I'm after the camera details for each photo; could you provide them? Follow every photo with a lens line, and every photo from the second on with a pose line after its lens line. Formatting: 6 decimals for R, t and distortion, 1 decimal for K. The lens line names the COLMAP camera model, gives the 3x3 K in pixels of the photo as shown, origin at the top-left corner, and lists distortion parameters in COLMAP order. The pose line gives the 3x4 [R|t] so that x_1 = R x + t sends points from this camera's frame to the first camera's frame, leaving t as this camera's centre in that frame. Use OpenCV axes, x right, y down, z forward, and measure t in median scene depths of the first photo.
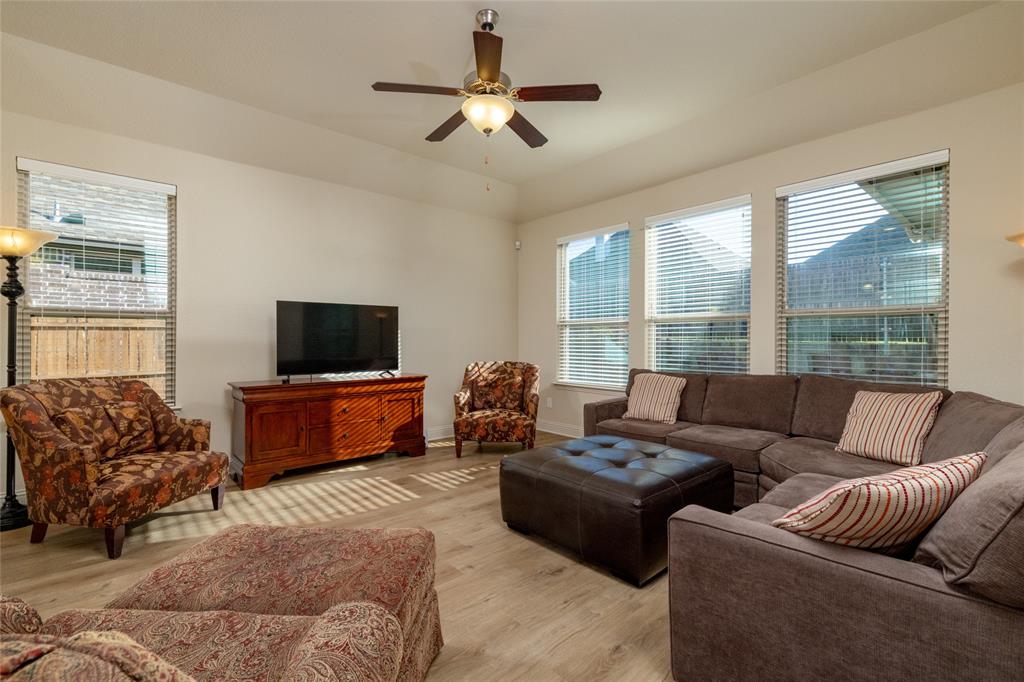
lens RADIAL K [[457.7, 0, 508.1], [0, 457.7, 338.4], [0, 0, 1]] dist [-0.000982, 0.002075]
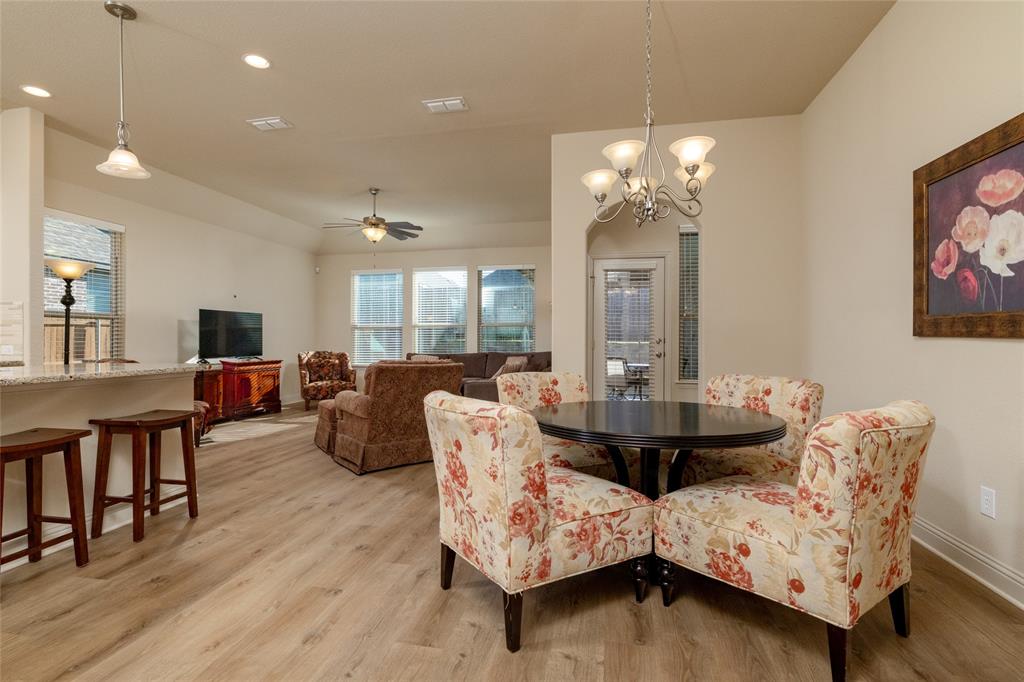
lens RADIAL K [[492.0, 0, 504.0], [0, 492.0, 336.6], [0, 0, 1]] dist [0.000804, 0.000721]
pose [[0.804589, 0.007544, 0.593784, -0.659895], [-0.004229, 0.999967, -0.006975, 0.015090], [-0.593817, 0.003100, 0.804594, -0.894569]]
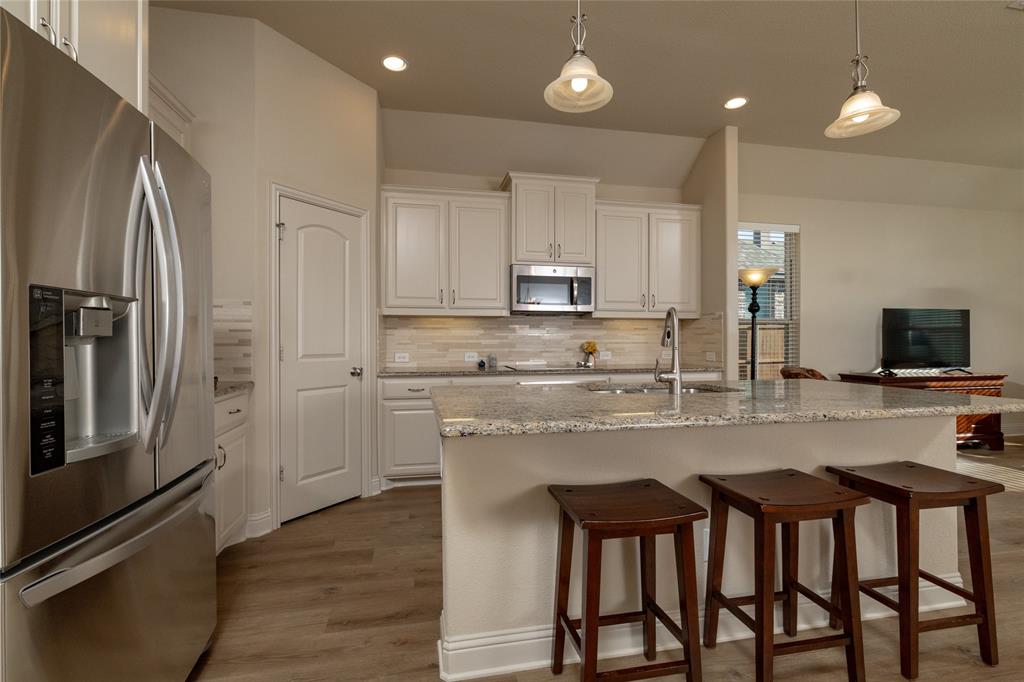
lens RADIAL K [[457.7, 0, 511.2], [0, 457.7, 341.6], [0, 0, 1]] dist [-0.000982, 0.002075]
pose [[0.870881, 0.003991, -0.491478, -0.772314], [0.000448, 0.999960, 0.008914, -0.004751], [0.491494, -0.007983, 0.870844, -0.567903]]
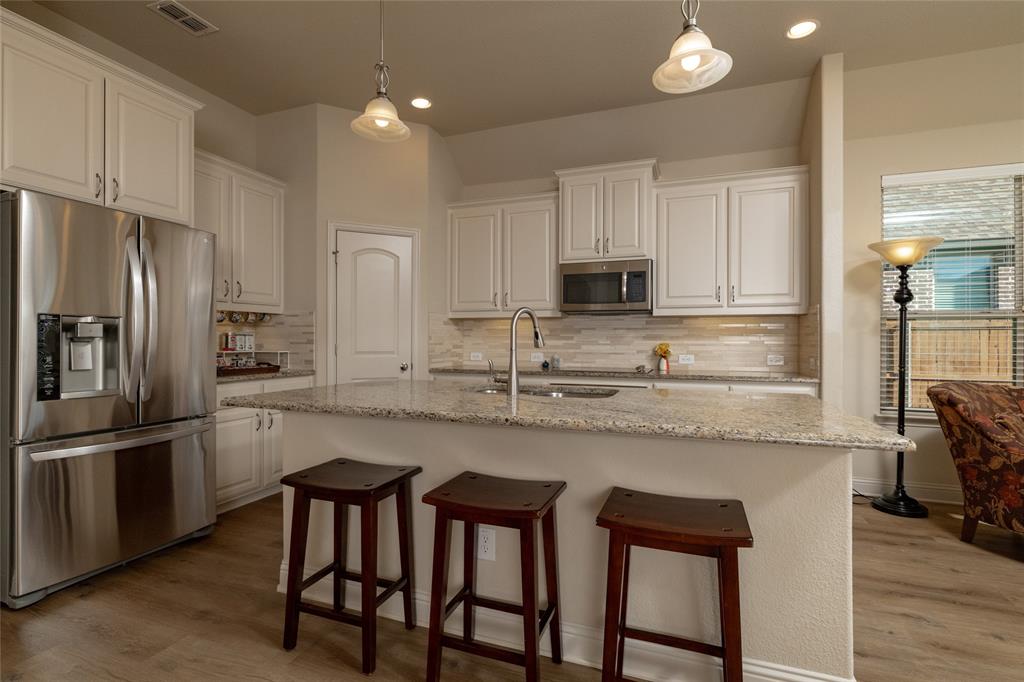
lens RADIAL K [[492.0, 0, 510.7], [0, 492.0, 340.5], [0, 0, 1]] dist [0.000804, 0.000721]
pose [[0.476954, 0.004428, -0.878917, -0.370564], [-0.000806, 0.999989, 0.004600, -0.004601], [0.878928, -0.001486, 0.476953, -0.282896]]
